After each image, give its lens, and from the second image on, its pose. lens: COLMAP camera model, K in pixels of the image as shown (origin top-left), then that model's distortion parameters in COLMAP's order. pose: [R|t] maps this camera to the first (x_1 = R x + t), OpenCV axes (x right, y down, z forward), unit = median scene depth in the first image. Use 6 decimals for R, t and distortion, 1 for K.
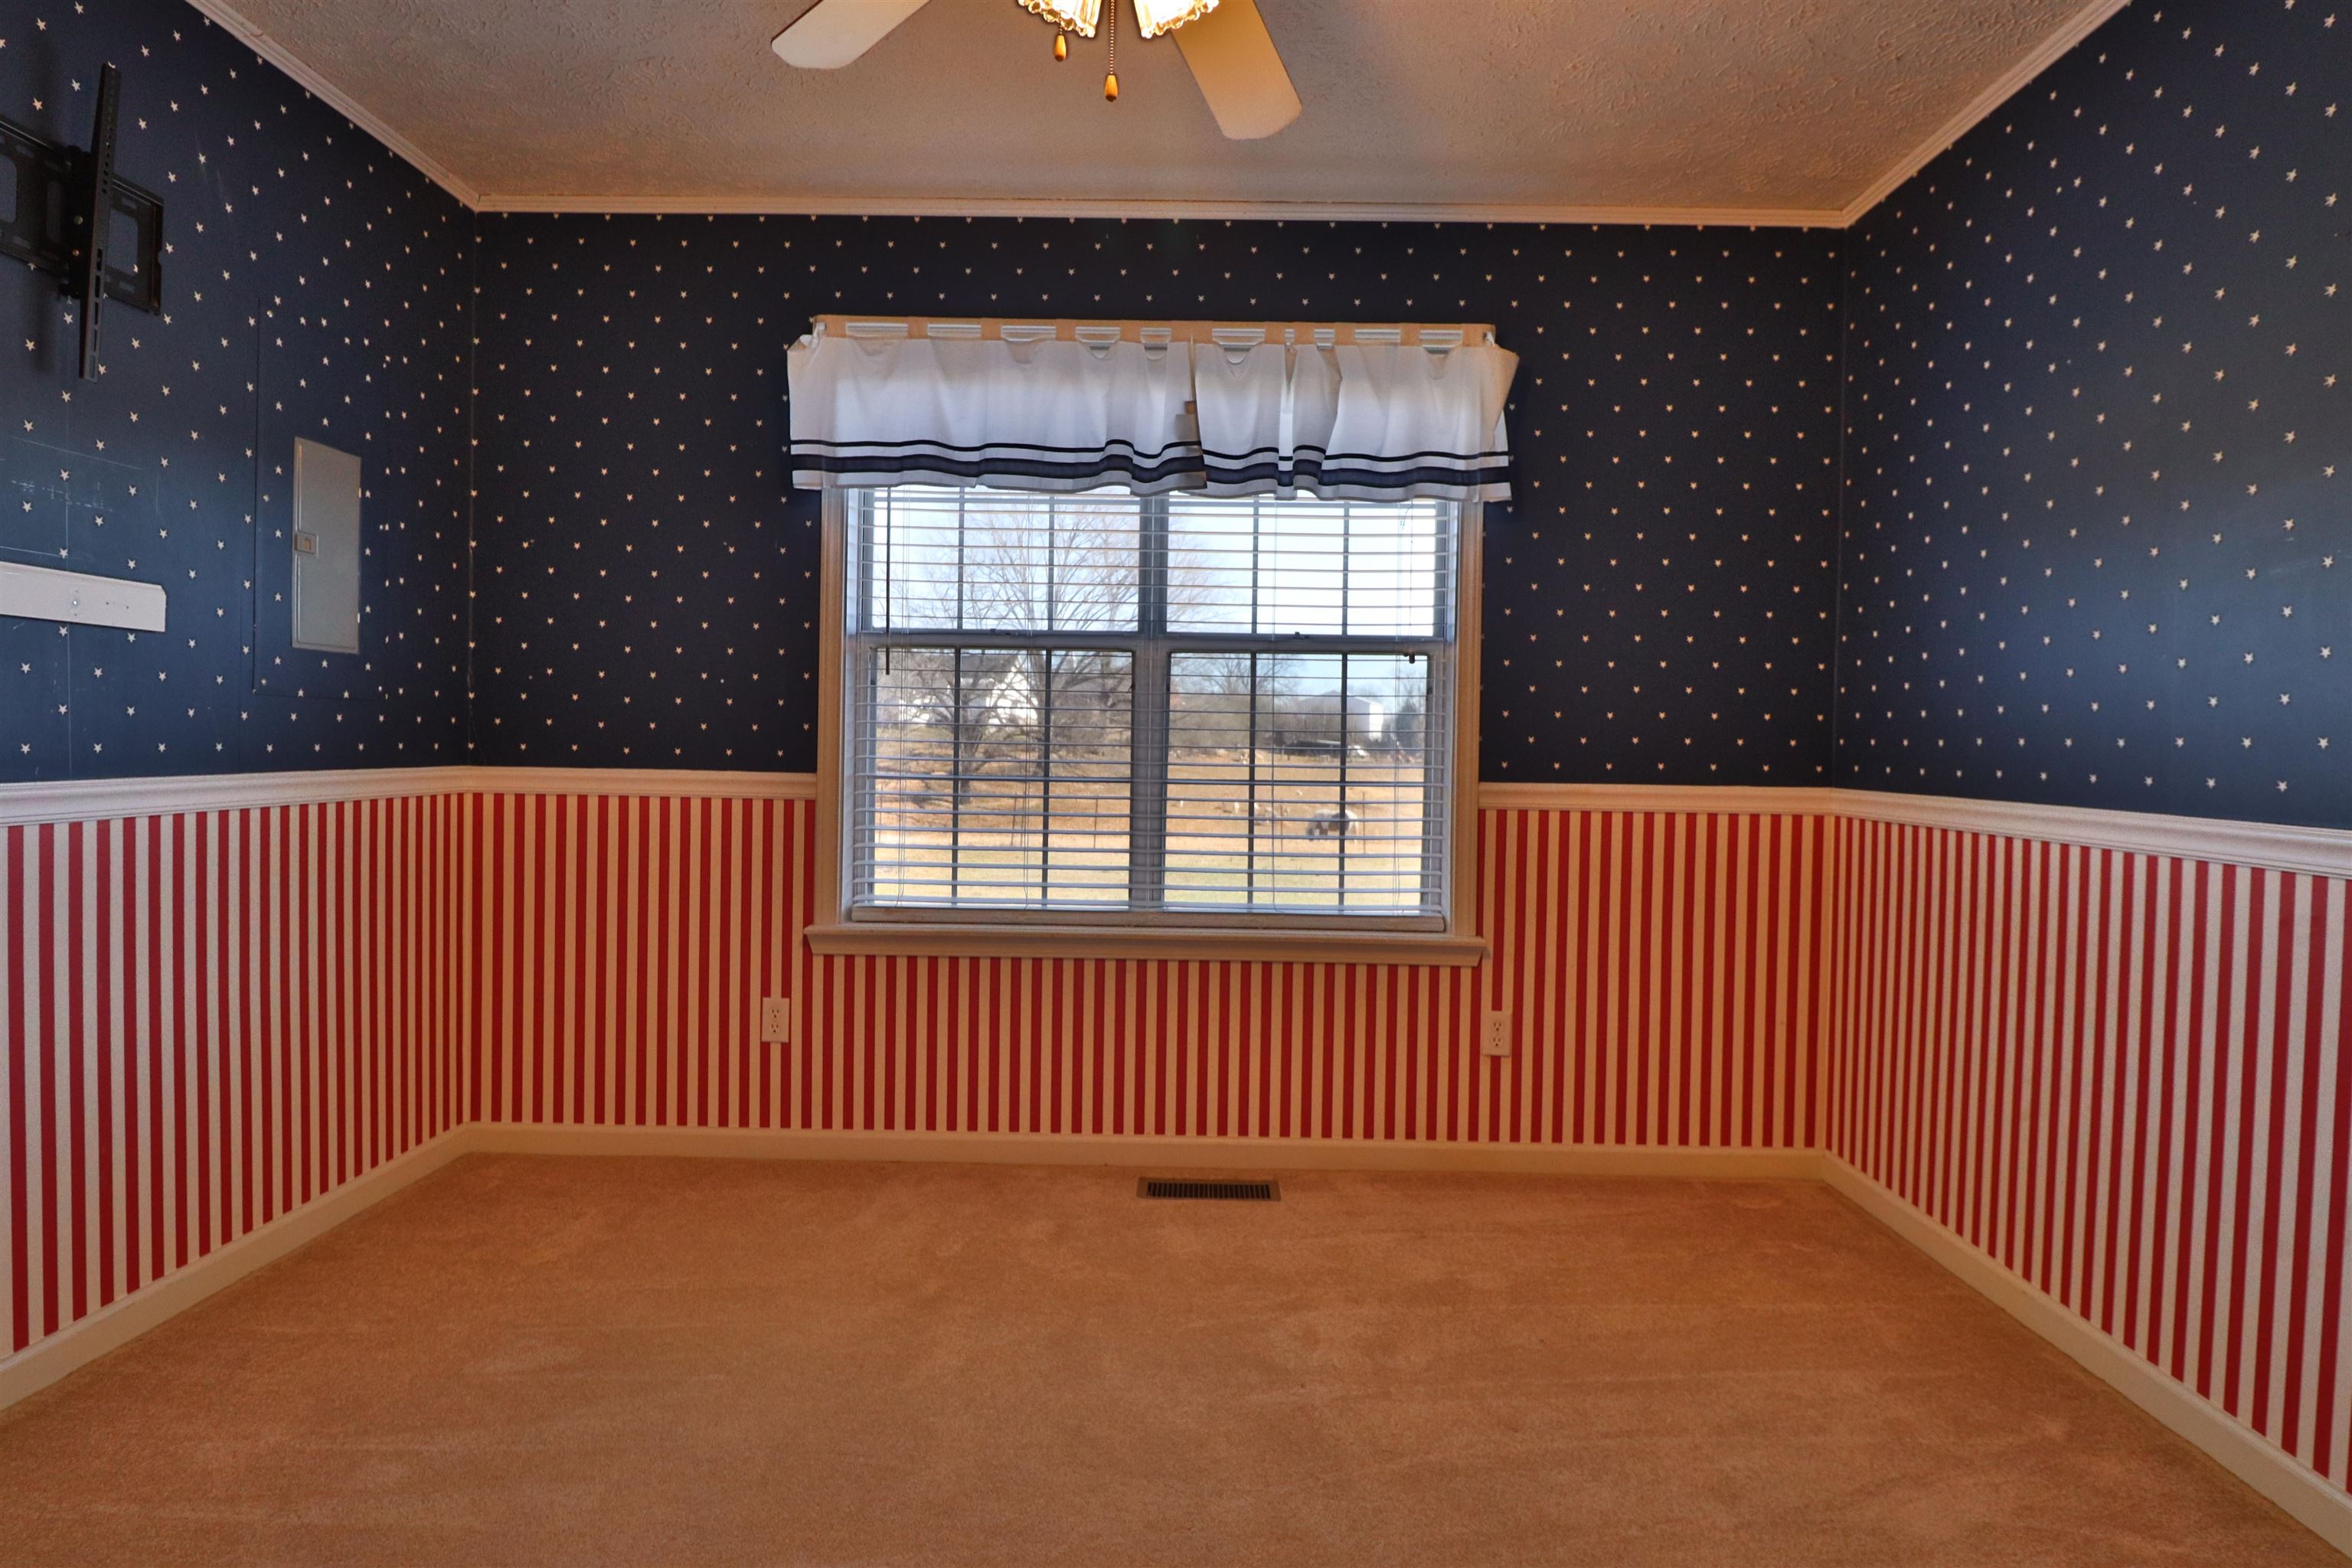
lens RADIAL K [[1210.1, 0, 1178.8], [0, 1210.1, 753.8], [0, 0, 1]] dist [-0.000862, -0.012529]
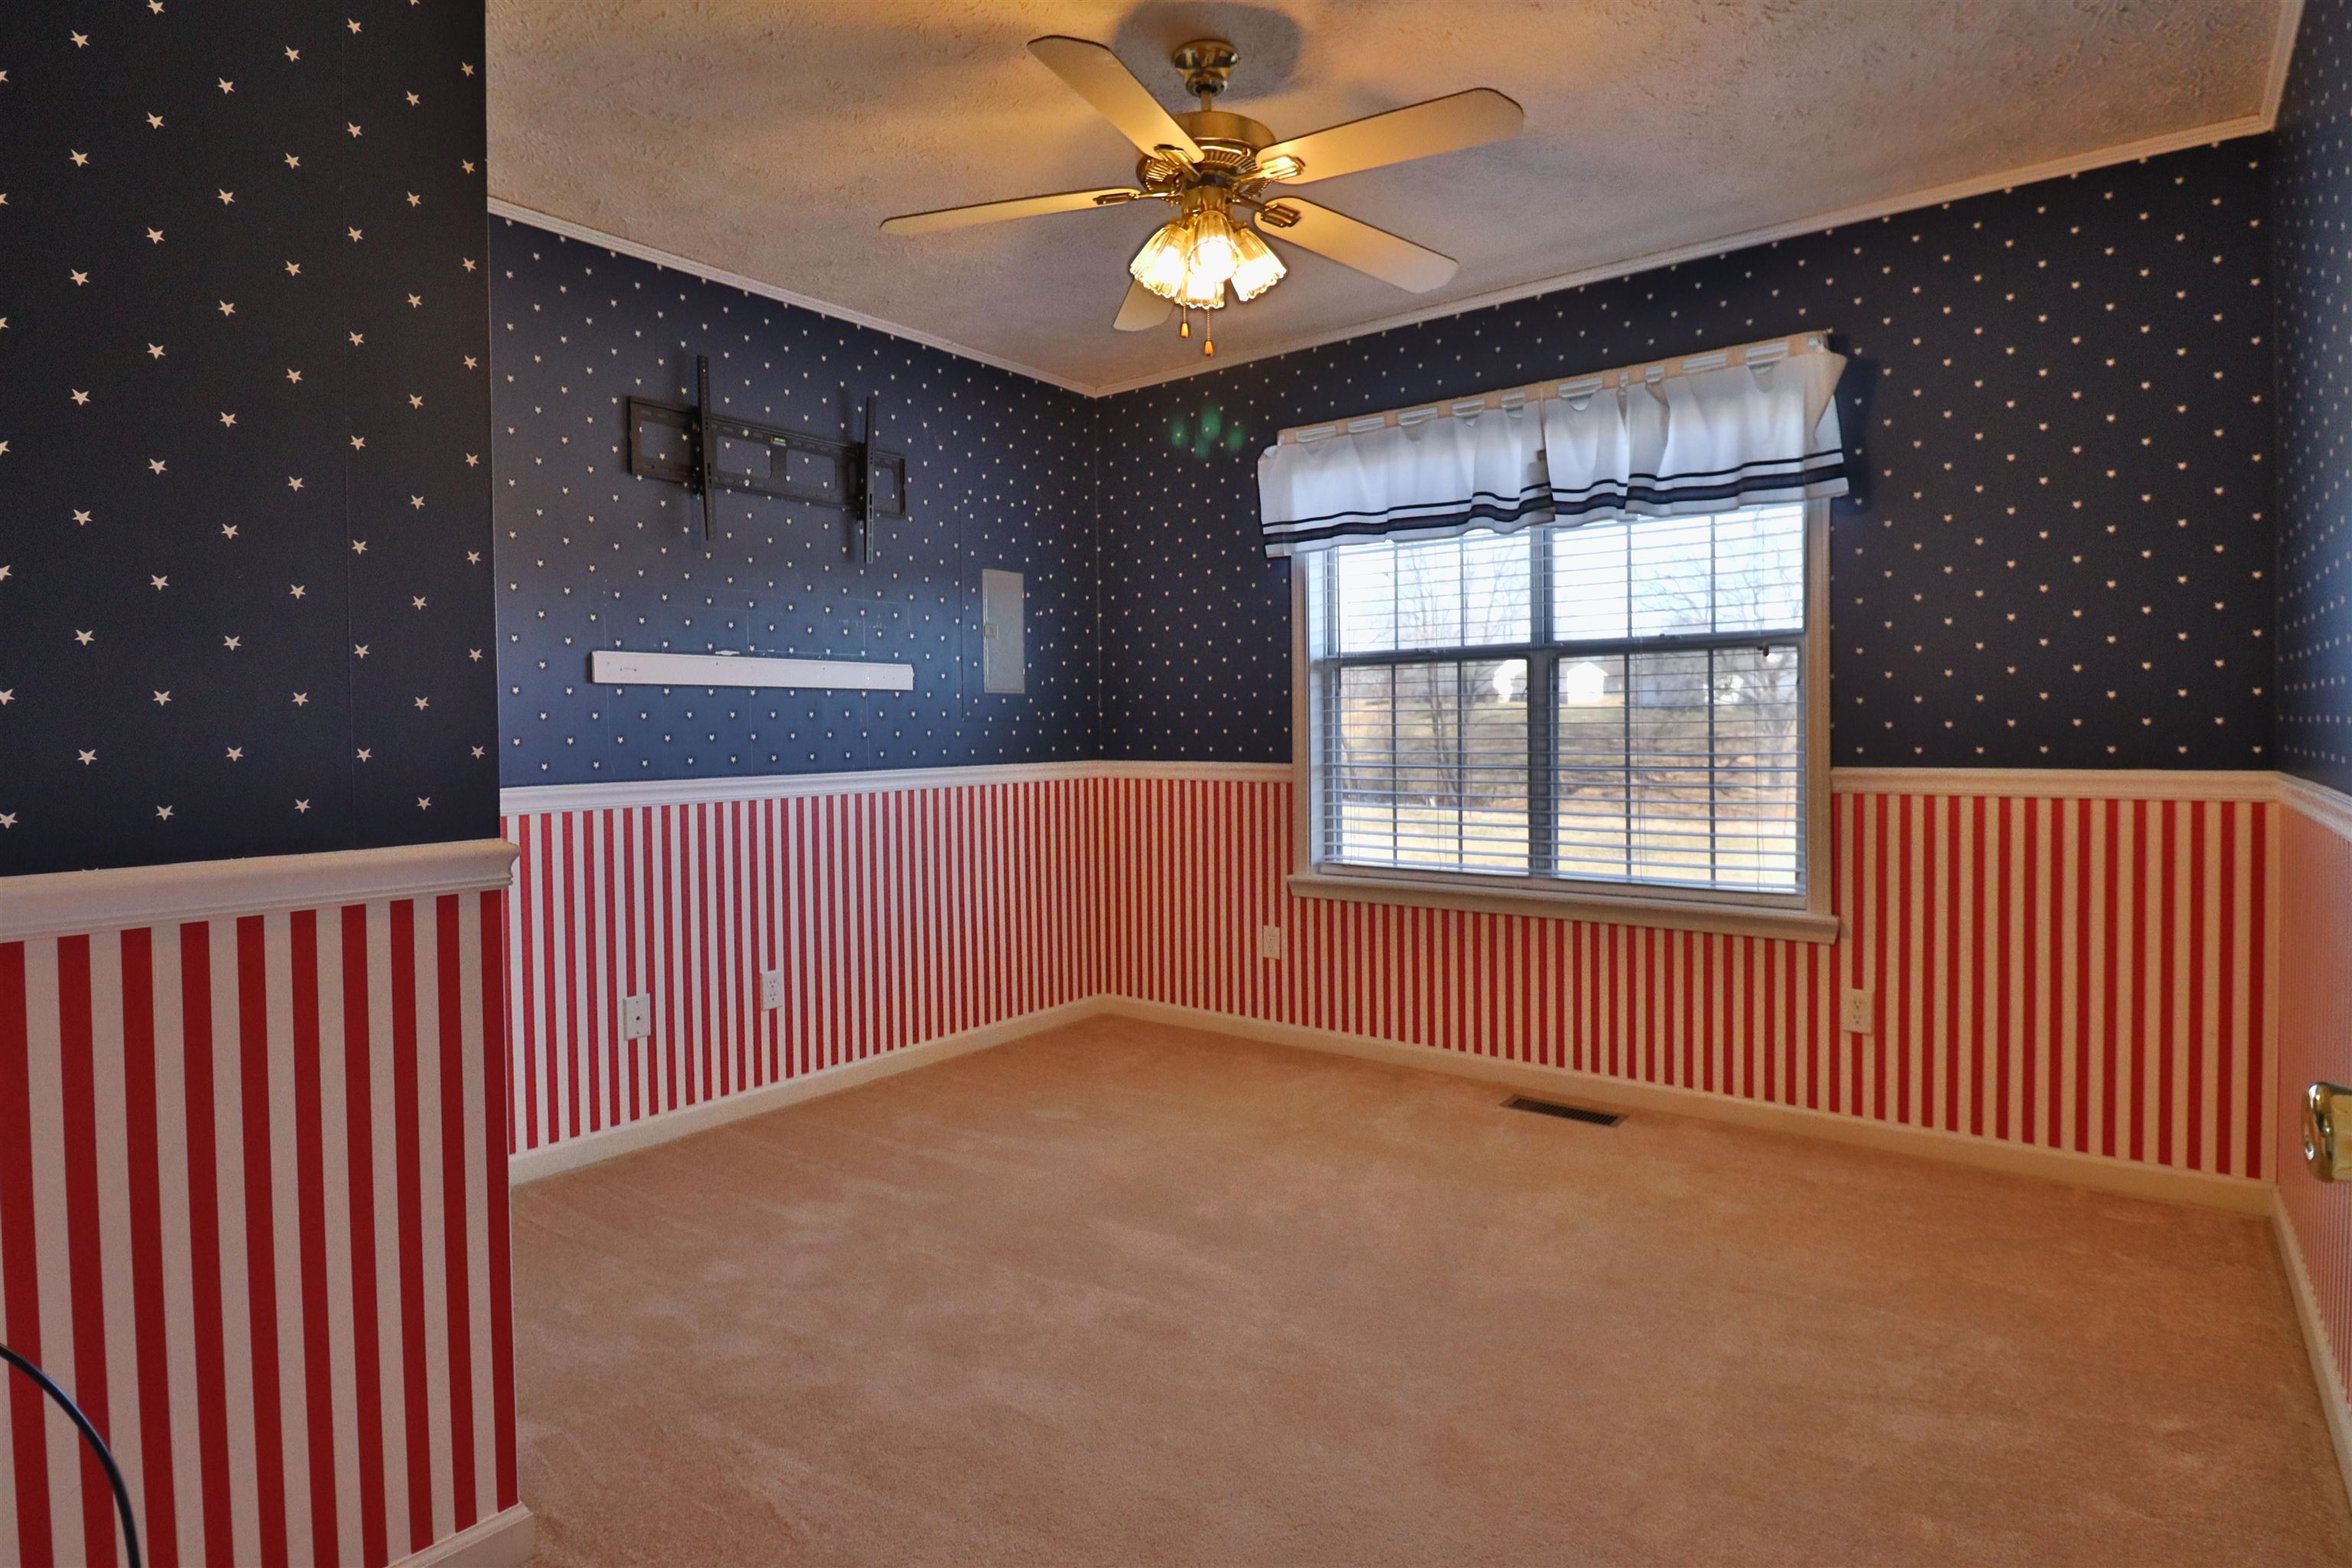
lens RADIAL K [[1216.4, 0, 1198.7], [0, 1216.4, 744.5], [0, 0, 1]] dist [0.000994, -0.013804]
pose [[0.801131, -0.017246, -0.598240, 0.448665], [0.018167, 0.999825, -0.004493, -0.001081], [0.598213, -0.007269, 0.801304, -0.166527]]
